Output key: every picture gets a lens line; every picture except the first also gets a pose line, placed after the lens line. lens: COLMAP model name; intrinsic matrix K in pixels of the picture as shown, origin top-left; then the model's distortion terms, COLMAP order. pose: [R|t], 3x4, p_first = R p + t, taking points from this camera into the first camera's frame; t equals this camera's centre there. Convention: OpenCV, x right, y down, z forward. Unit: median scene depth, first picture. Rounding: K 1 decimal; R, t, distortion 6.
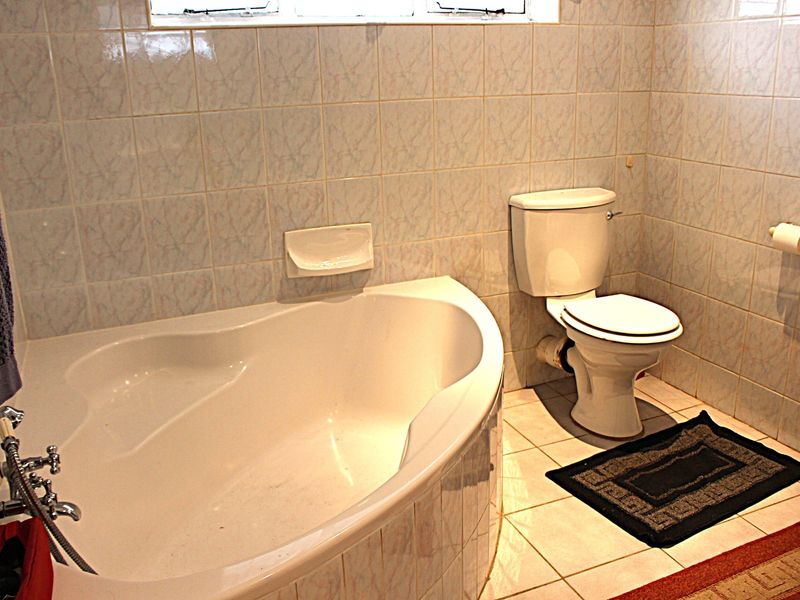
lens RADIAL K [[735.4, 0, 400.0], [0, 735.4, 300.0], [0, 0, 1]] dist [-0.164506, 0.135984]
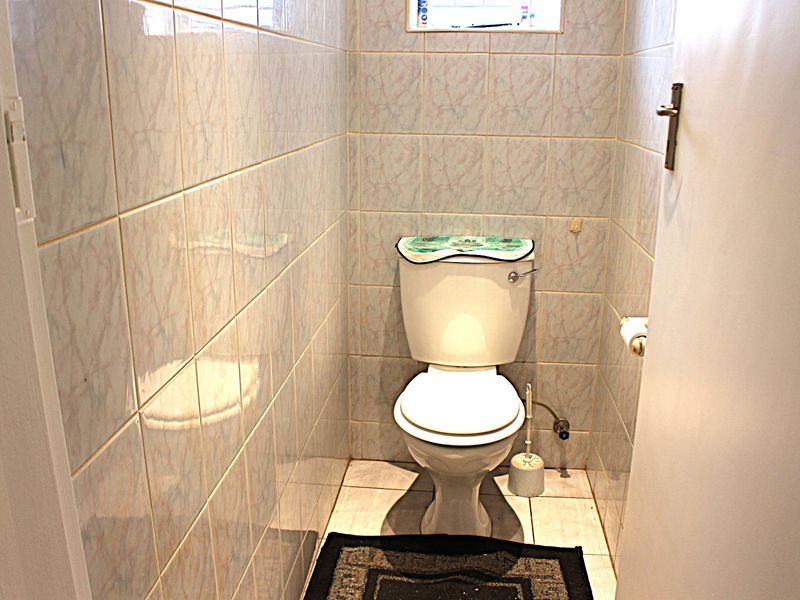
lens RADIAL K [[735.4, 0, 400.0], [0, 735.4, 300.0], [0, 0, 1]] dist [-0.164506, 0.135984]
pose [[0.884090, 0.162004, -0.438337, 0.263192], [-0.178030, 0.984014, 0.004607, -0.041308], [0.432076, 0.073964, 0.898799, 0.104277]]
